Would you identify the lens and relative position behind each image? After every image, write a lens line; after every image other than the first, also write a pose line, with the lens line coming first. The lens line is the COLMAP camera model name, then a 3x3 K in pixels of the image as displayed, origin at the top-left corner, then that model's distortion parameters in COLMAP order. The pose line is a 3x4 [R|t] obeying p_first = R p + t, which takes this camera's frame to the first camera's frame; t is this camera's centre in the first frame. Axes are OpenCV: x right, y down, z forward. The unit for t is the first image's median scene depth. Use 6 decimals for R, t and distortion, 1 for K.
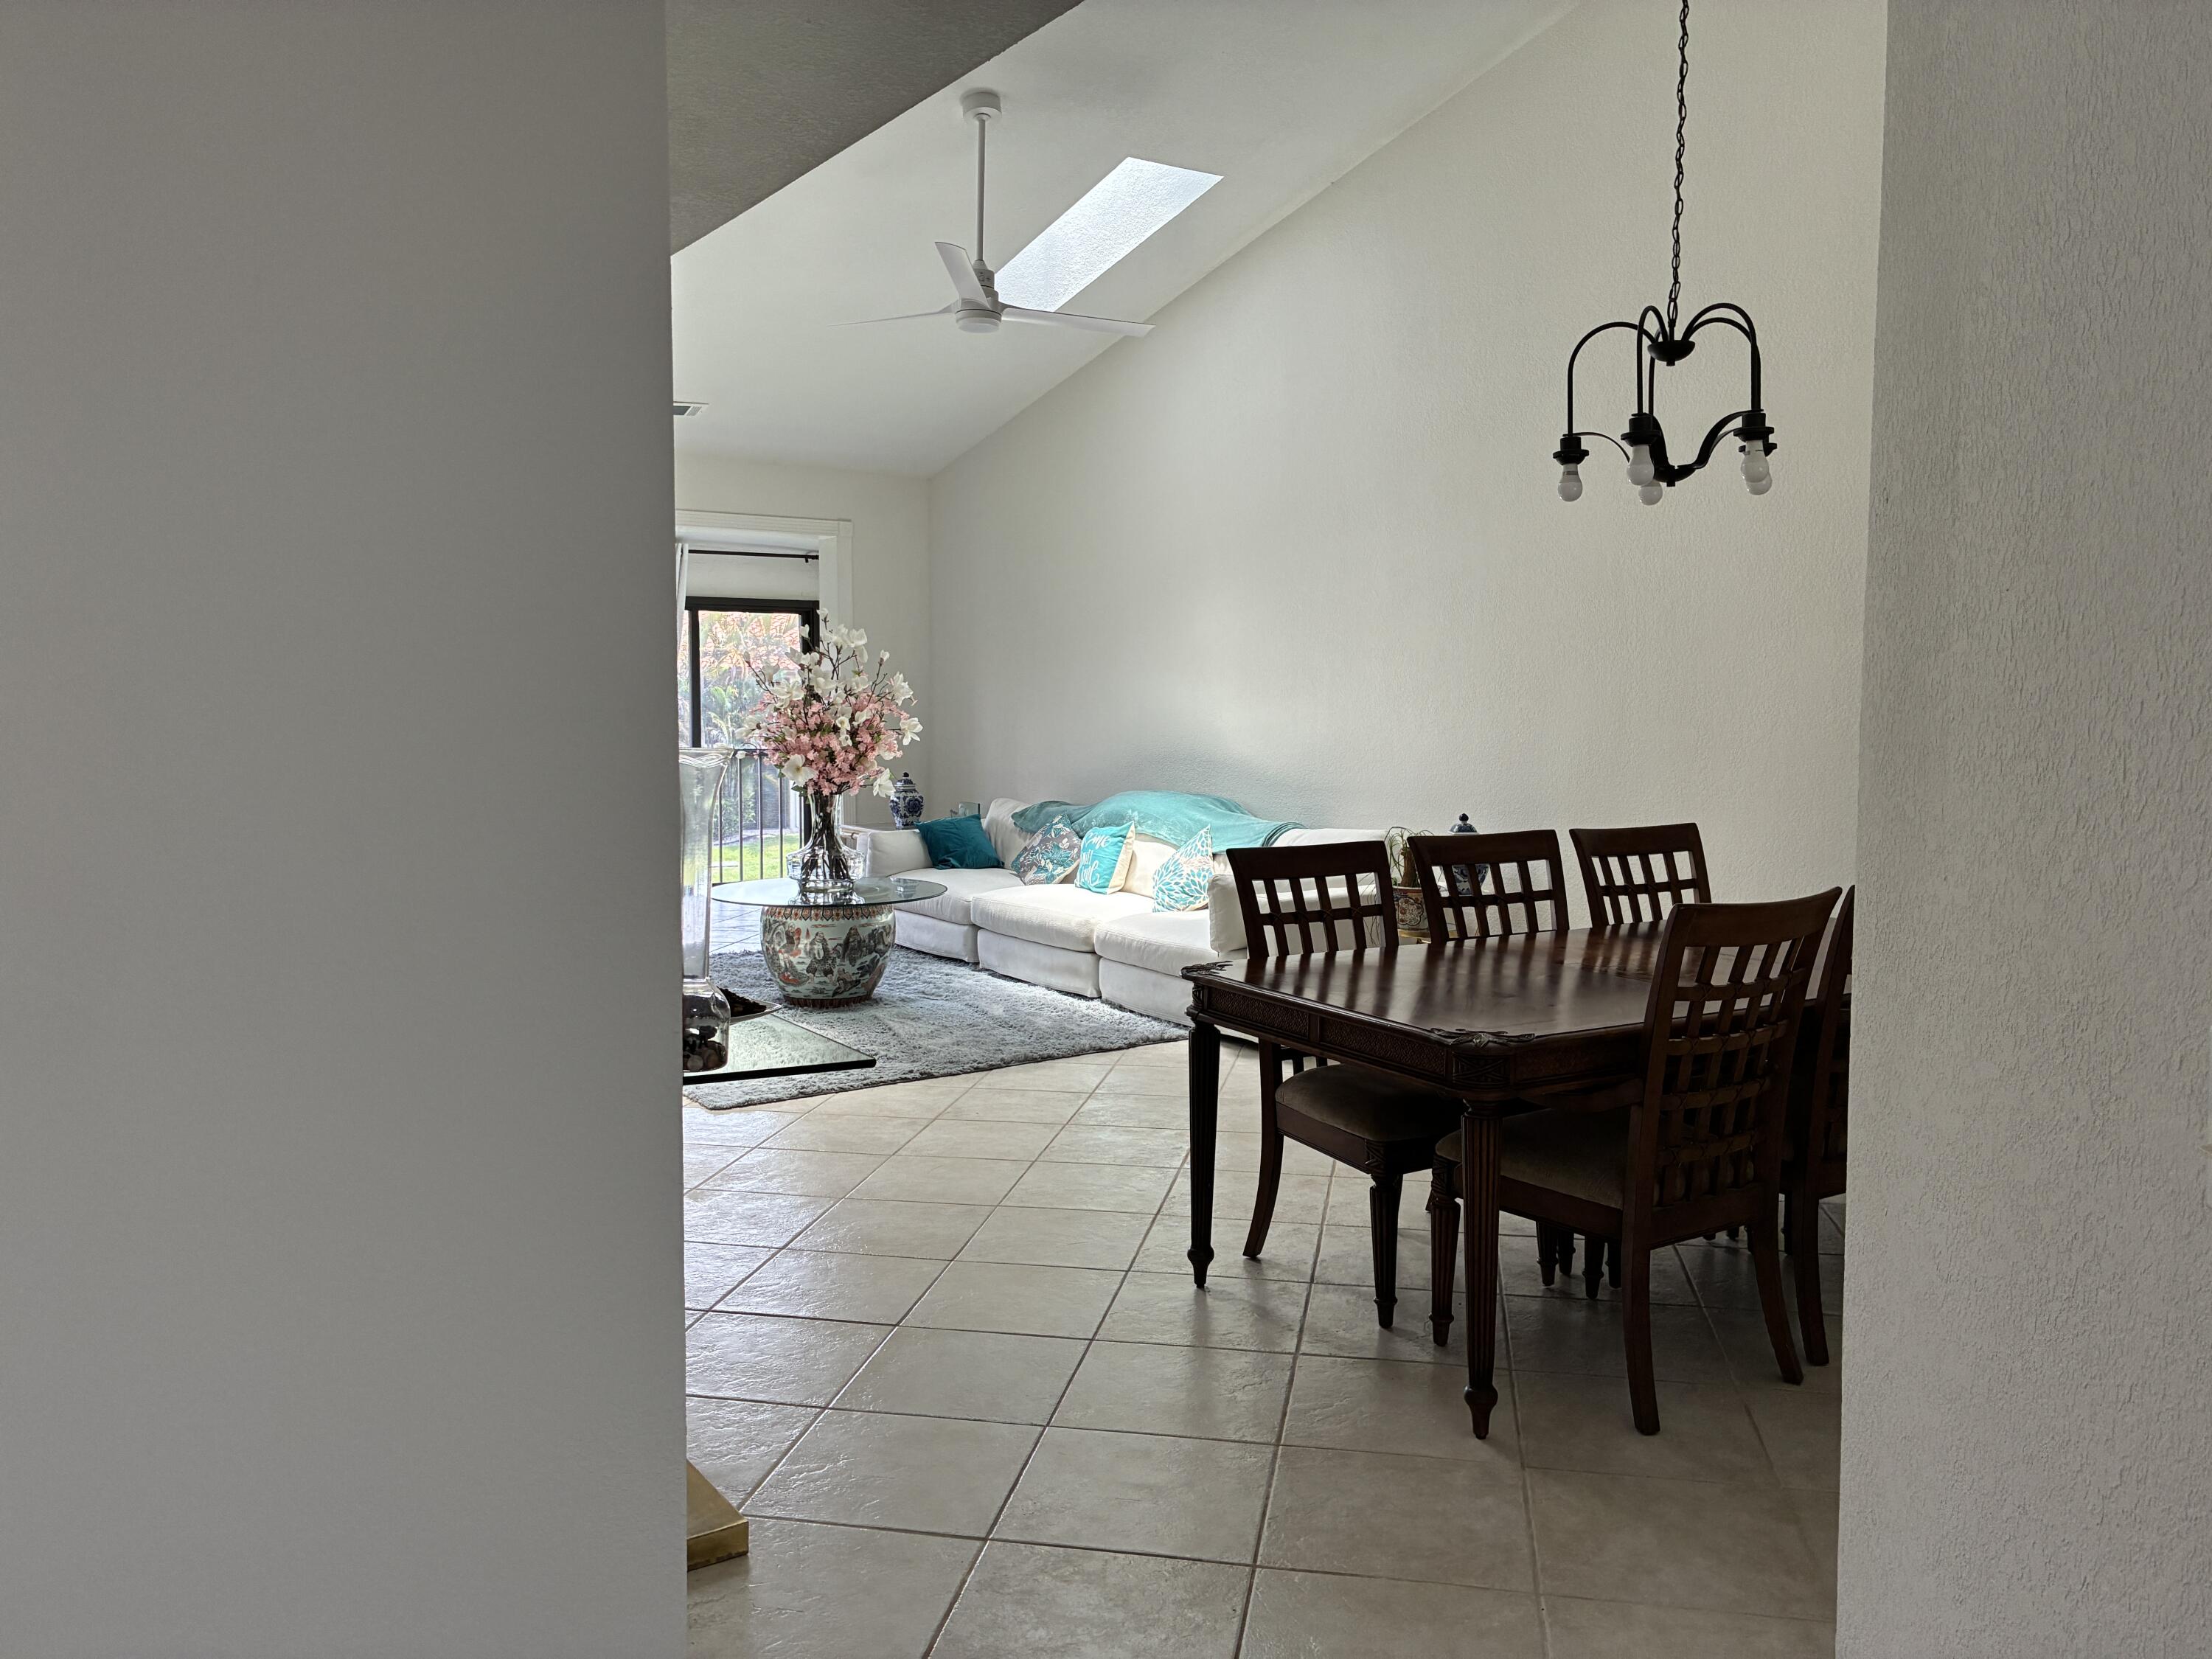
lens RADIAL K [[1677.5, 0, 1137.4], [0, 1677.5, 814.2], [0, 0, 1]] dist [0.048184, -0.062639]
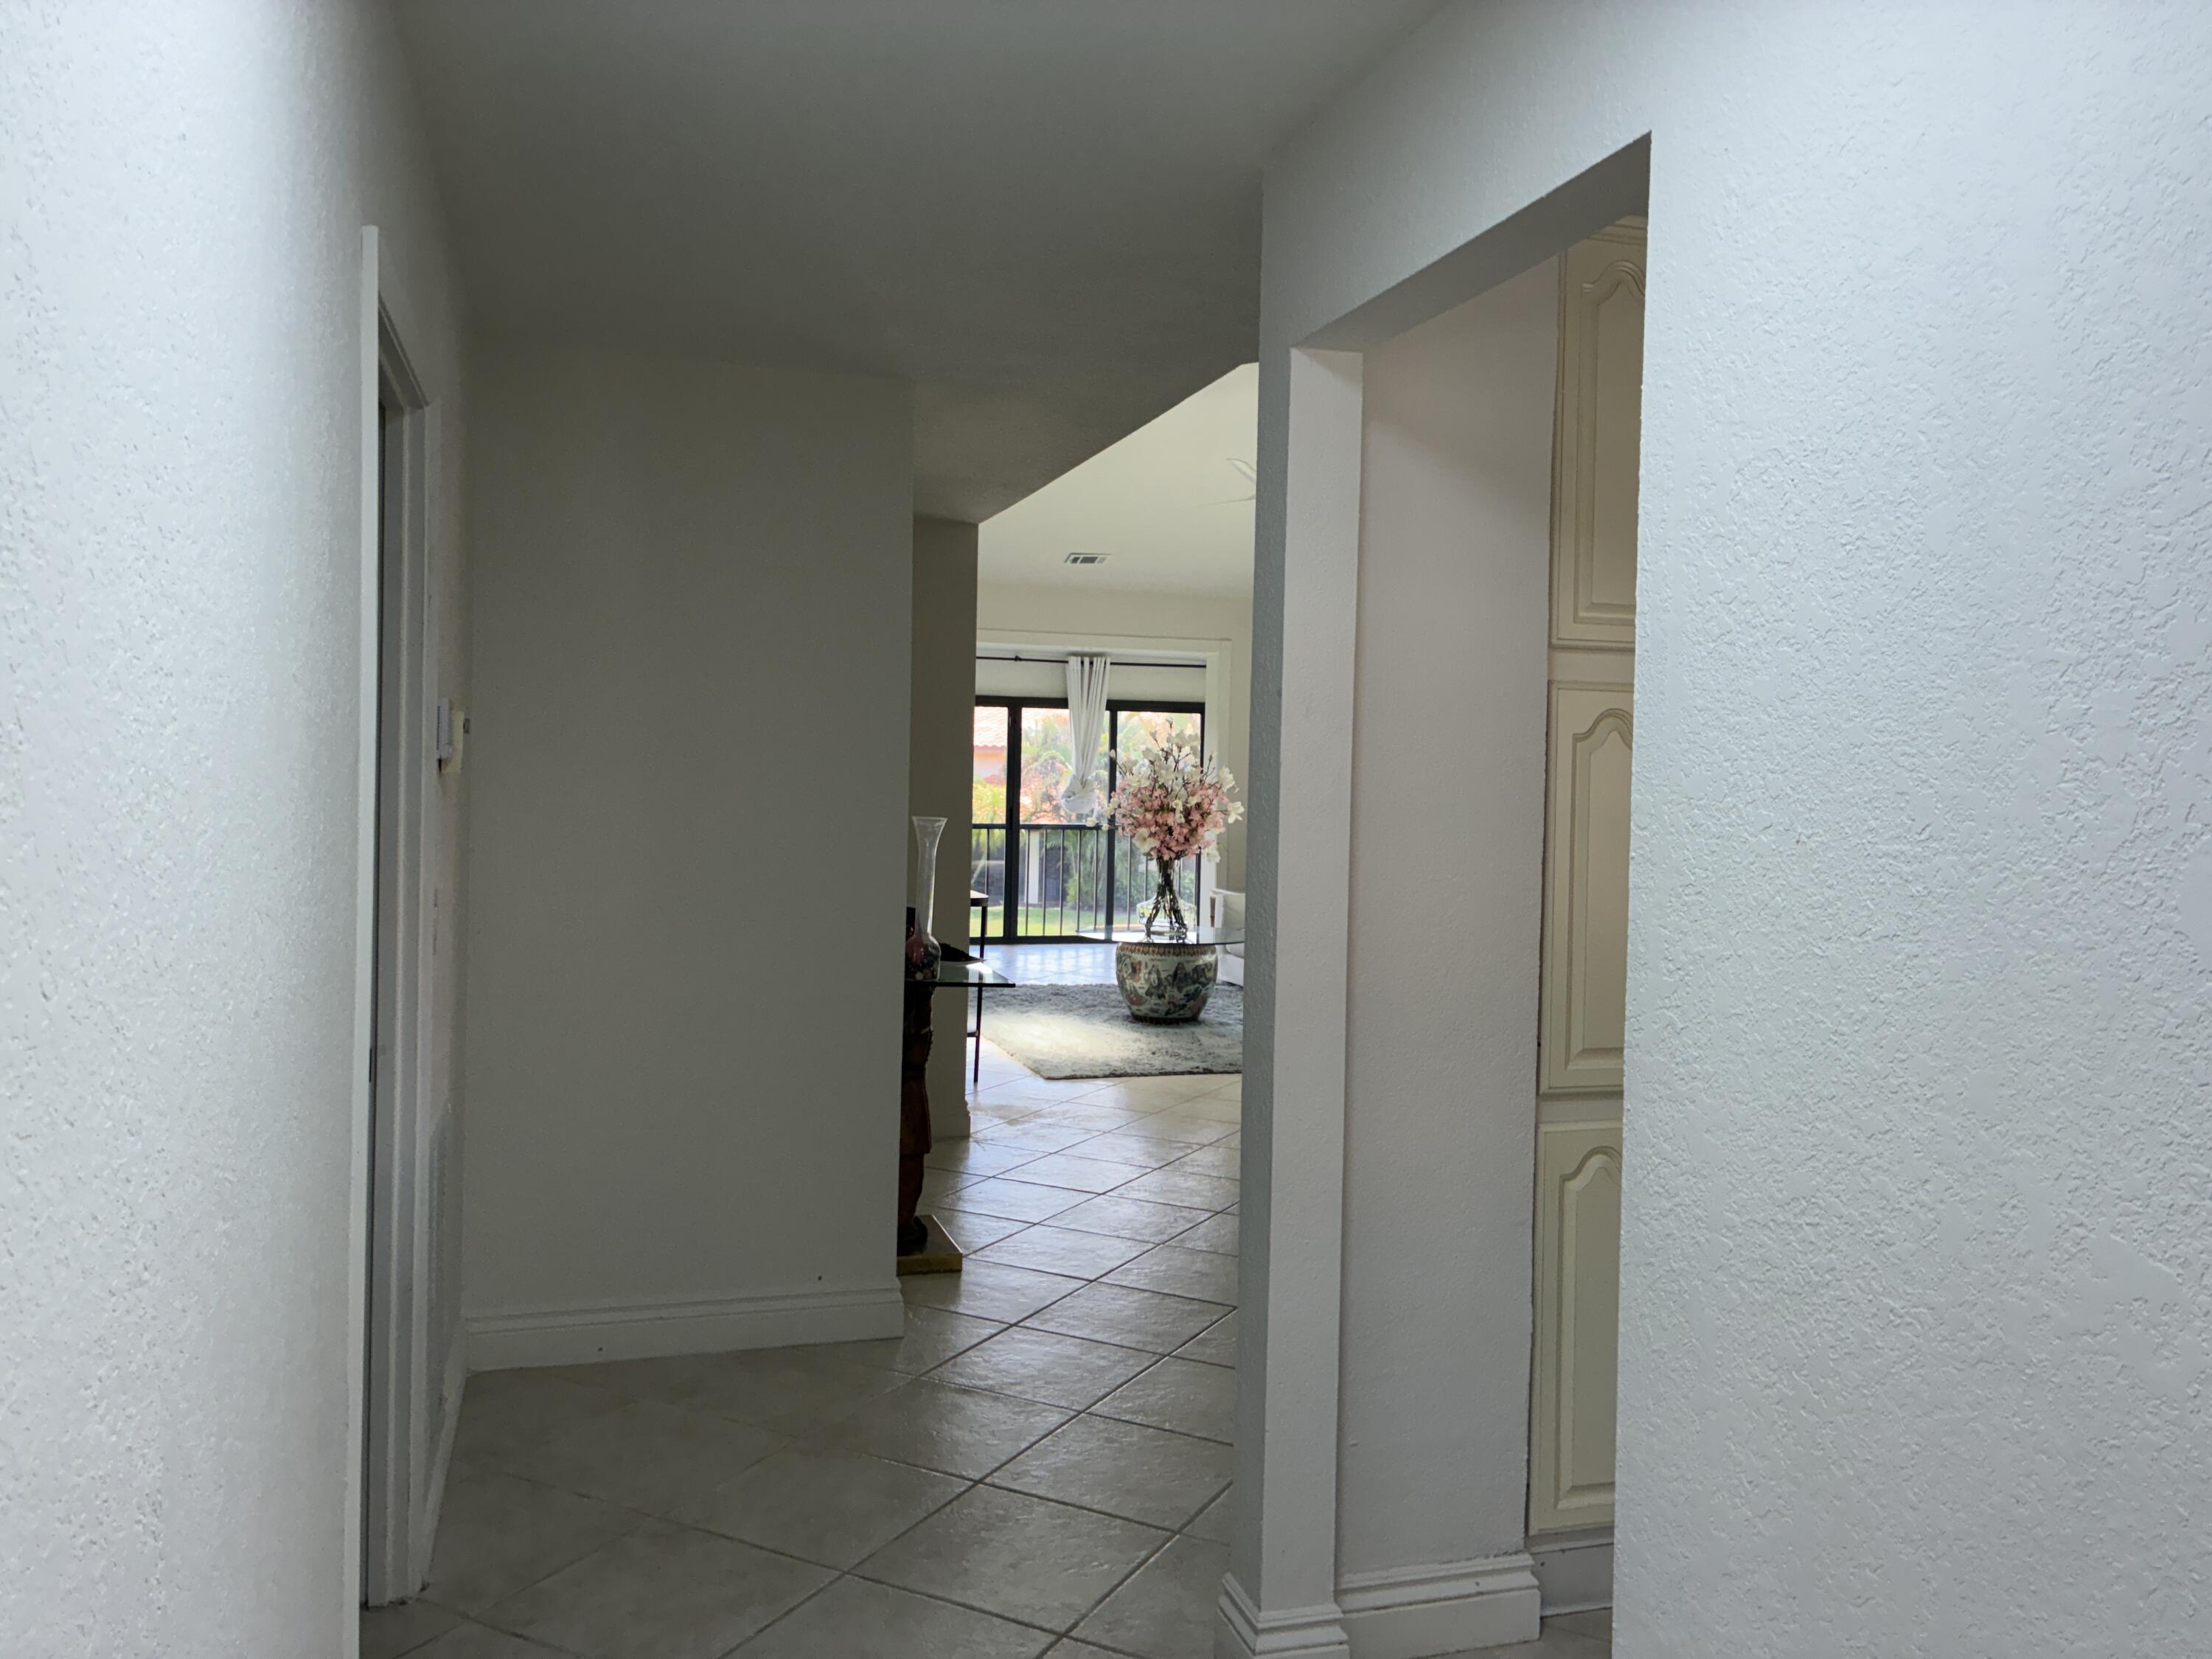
lens RADIAL K [[1677.5, 0, 1061.0], [0, 1677.5, 780.6], [0, 0, 1]] dist [0.048184, -0.062639]
pose [[0.943225, 0.017129, -0.331713, 0.170743], [-0.039554, 0.997356, -0.060970, 0.009974], [0.329792, 0.070629, 0.941408, -0.259261]]
